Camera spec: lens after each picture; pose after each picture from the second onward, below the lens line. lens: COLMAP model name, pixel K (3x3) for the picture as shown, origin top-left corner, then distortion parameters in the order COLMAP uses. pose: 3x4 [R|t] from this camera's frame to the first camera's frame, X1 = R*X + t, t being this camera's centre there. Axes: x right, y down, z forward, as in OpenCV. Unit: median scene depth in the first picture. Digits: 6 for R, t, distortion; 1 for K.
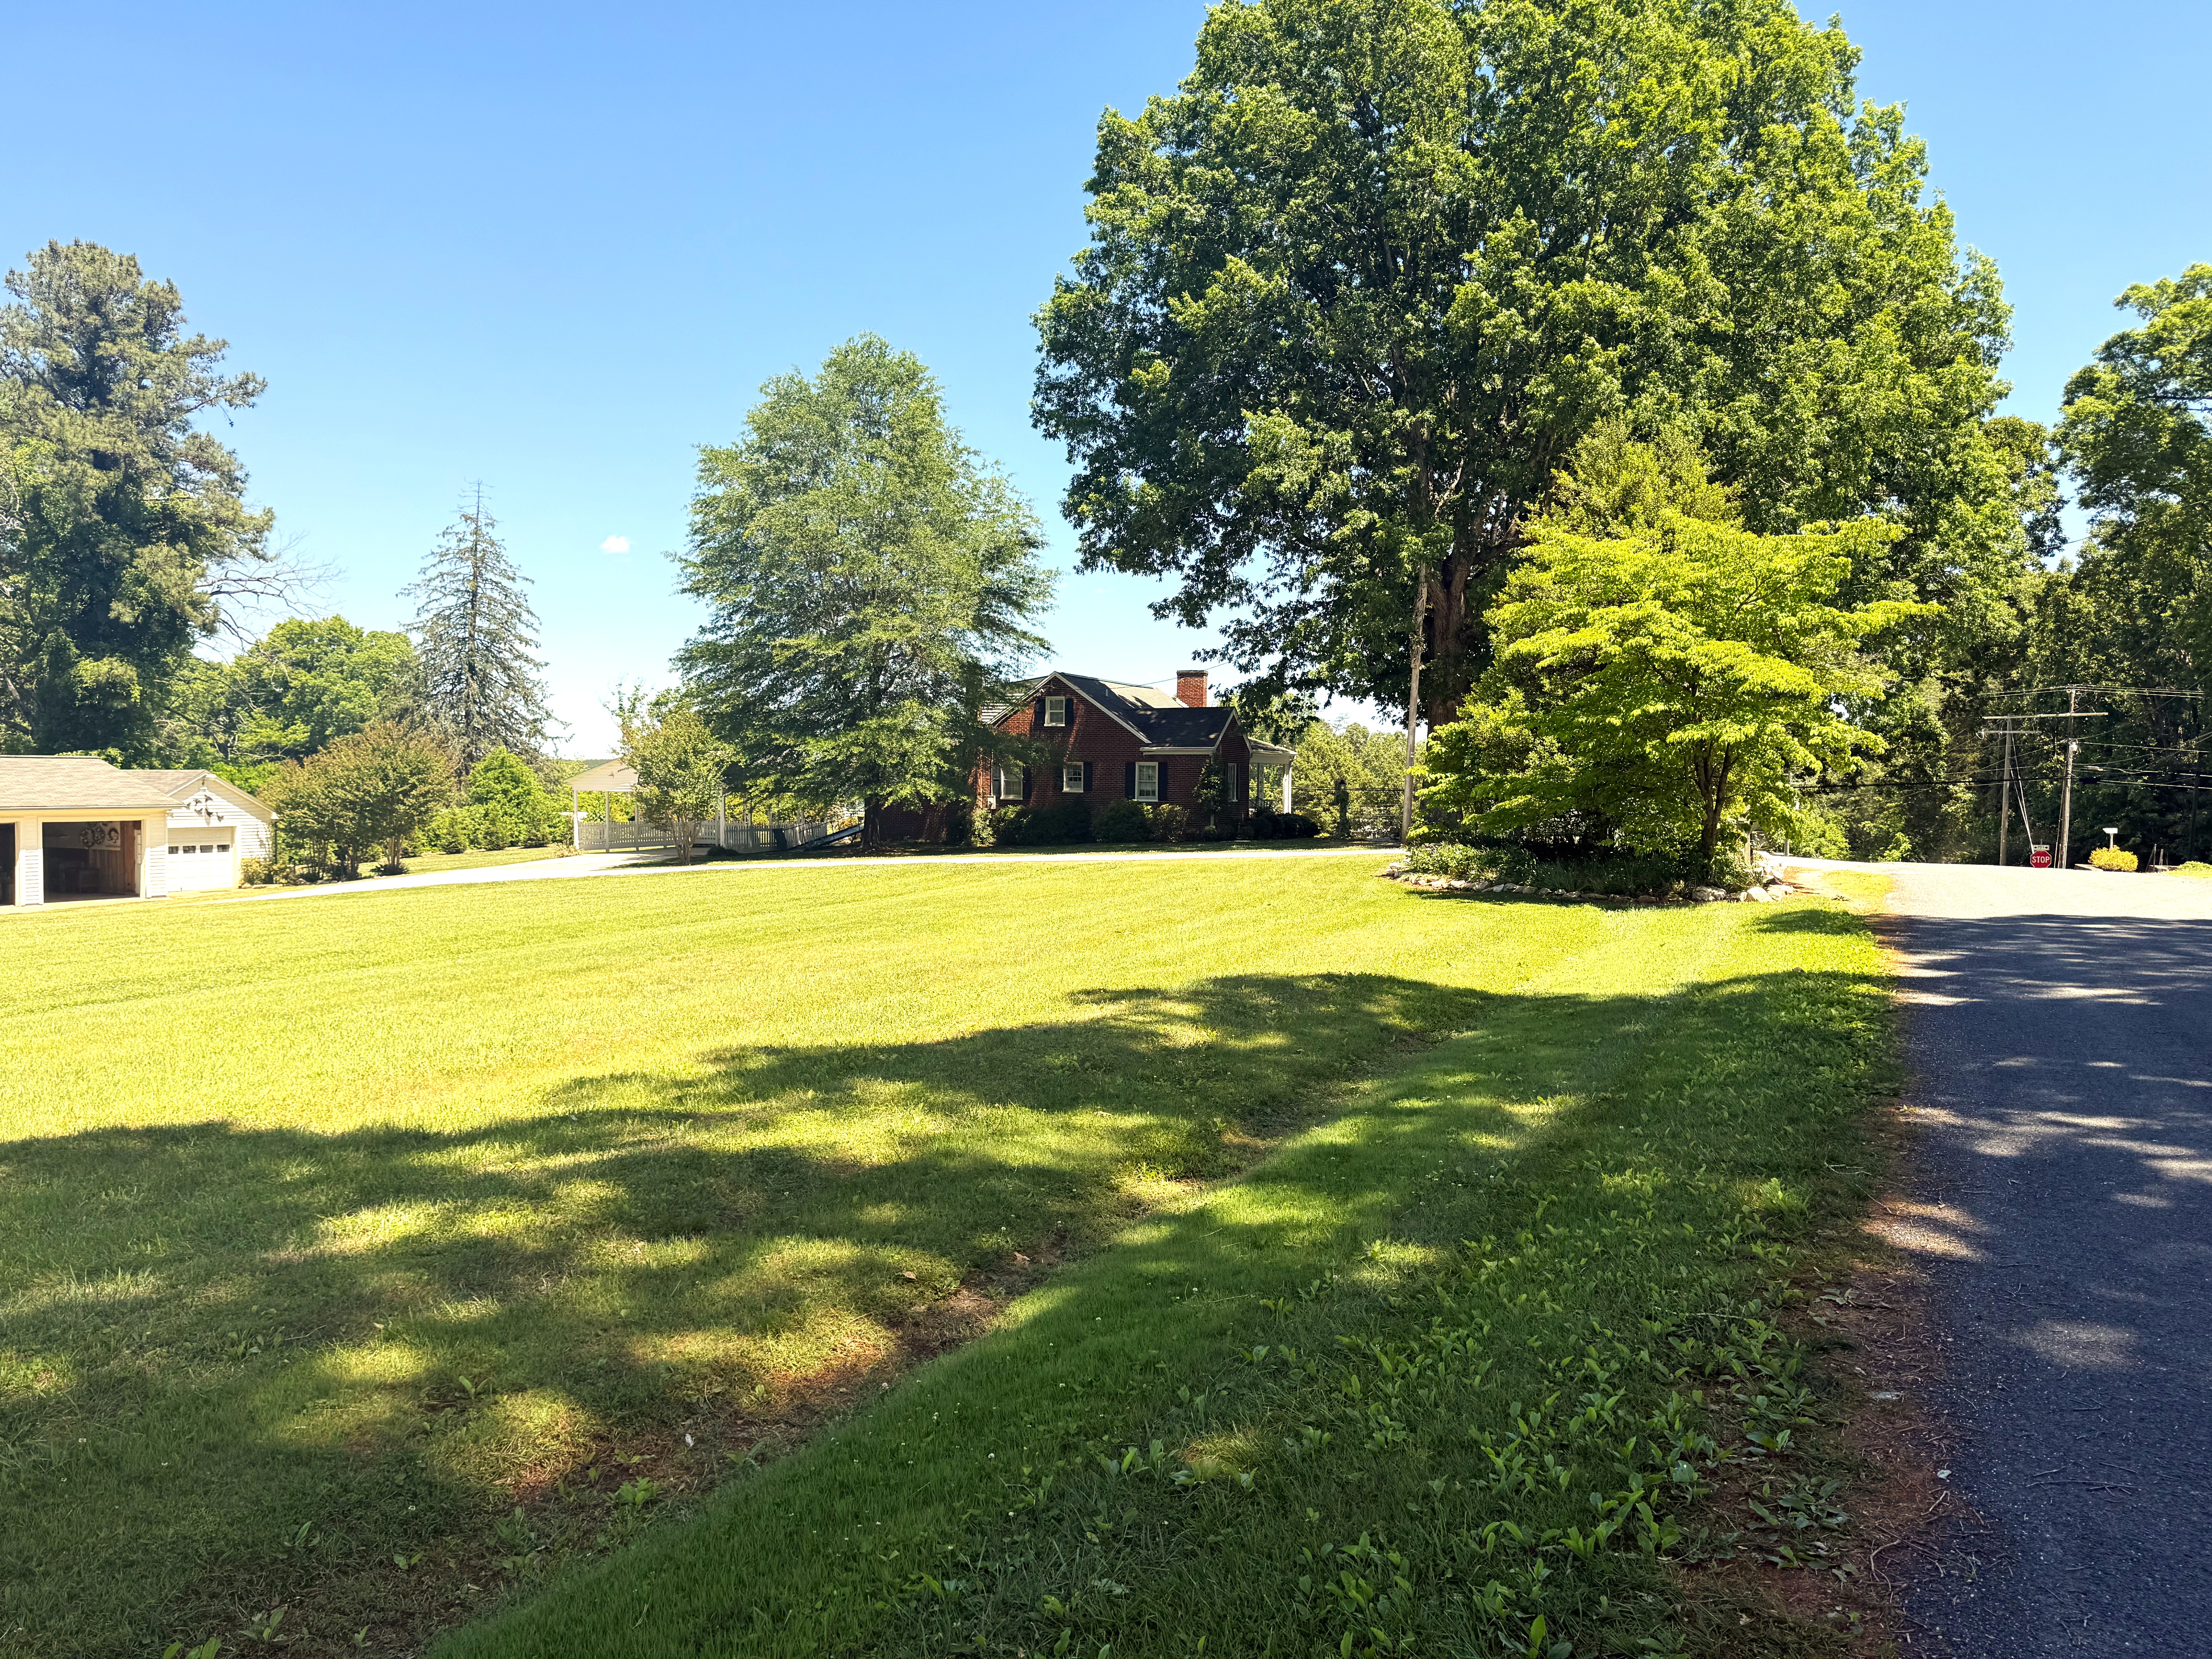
lens RADIAL K [[1535.6, 0, 1106.0], [0, 1535.6, 829.5], [0, 0, 1]] dist [0.046858, -0.096299]
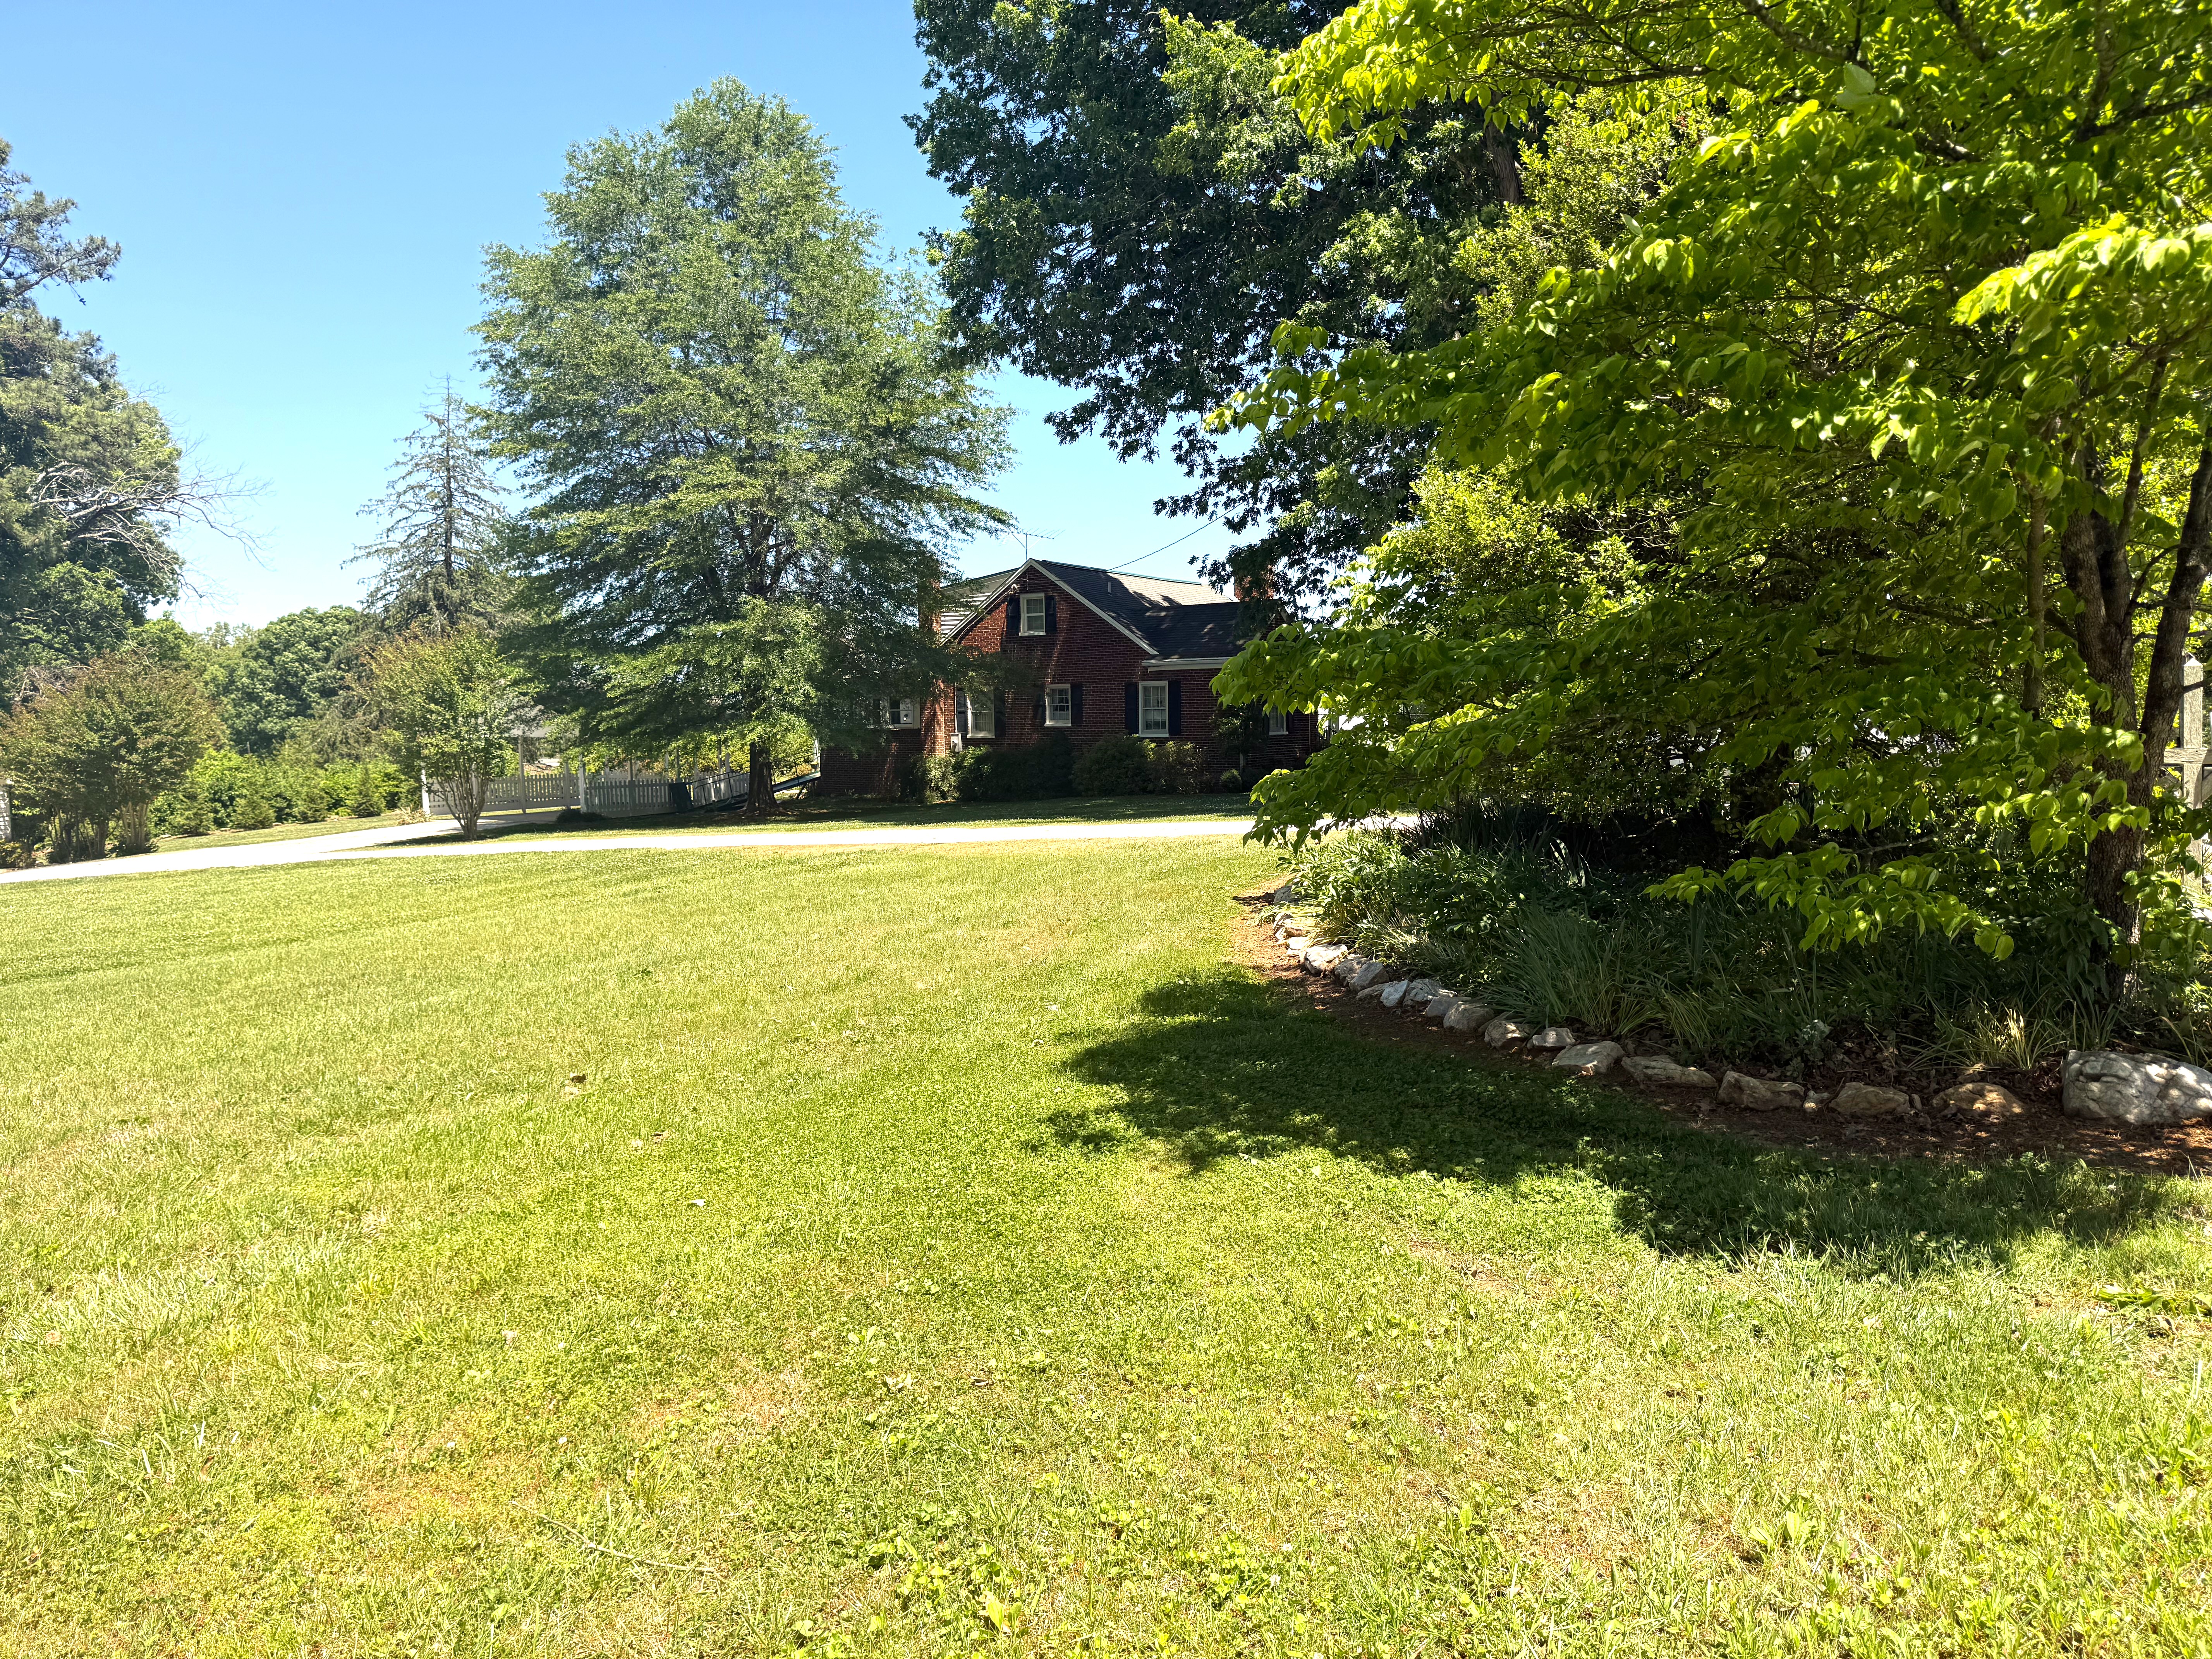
lens RADIAL K [[1532.1, 0, 1106.0], [0, 1532.1, 829.5], [0, 0, 1]] dist [0.066930, -0.102160]
pose [[0.989333, -0.011547, -0.145216, 0.091477], [0.017184, 0.999144, 0.037622, -0.002247], [0.144657, -0.039717, 0.988684, 0.252702]]
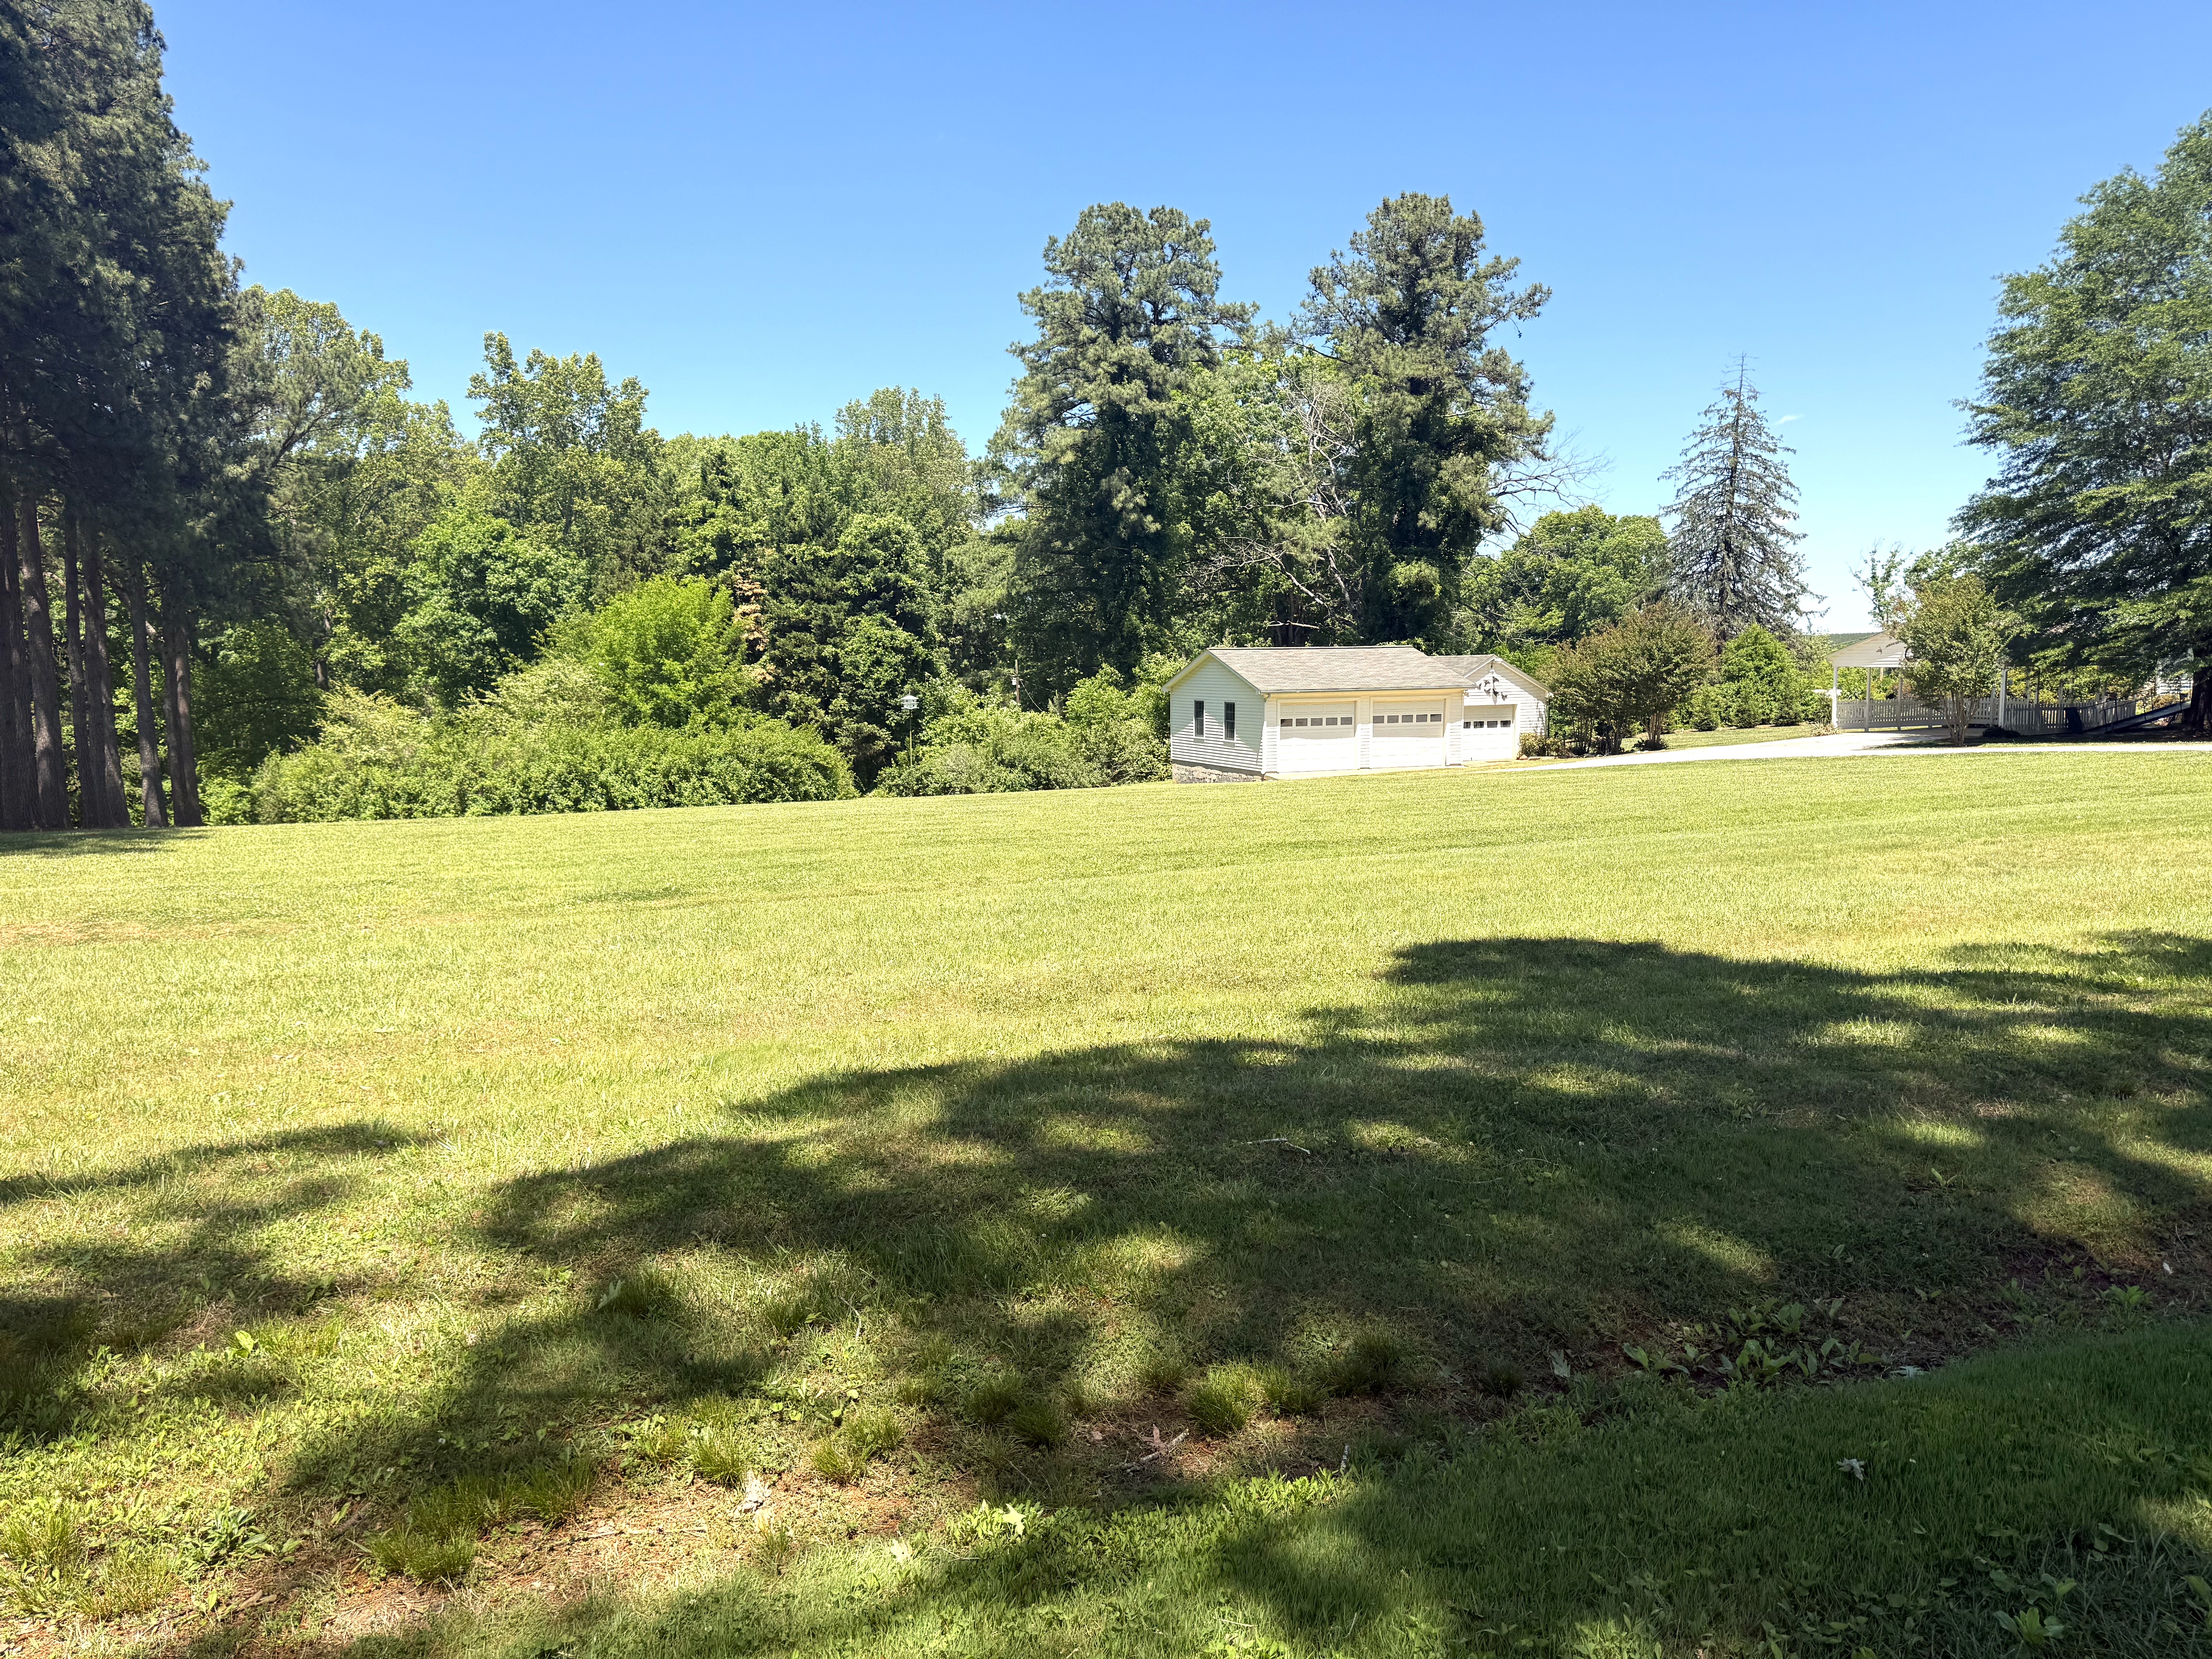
lens RADIAL K [[1532.1, 0, 1106.0], [0, 1532.1, 829.5], [0, 0, 1]] dist [0.066930, -0.102160]
pose [[0.725995, 0.056567, -0.685370, -0.007679], [-0.002894, 0.996854, 0.079209, 0.000937], [0.687694, -0.055522, 0.723875, -0.018608]]
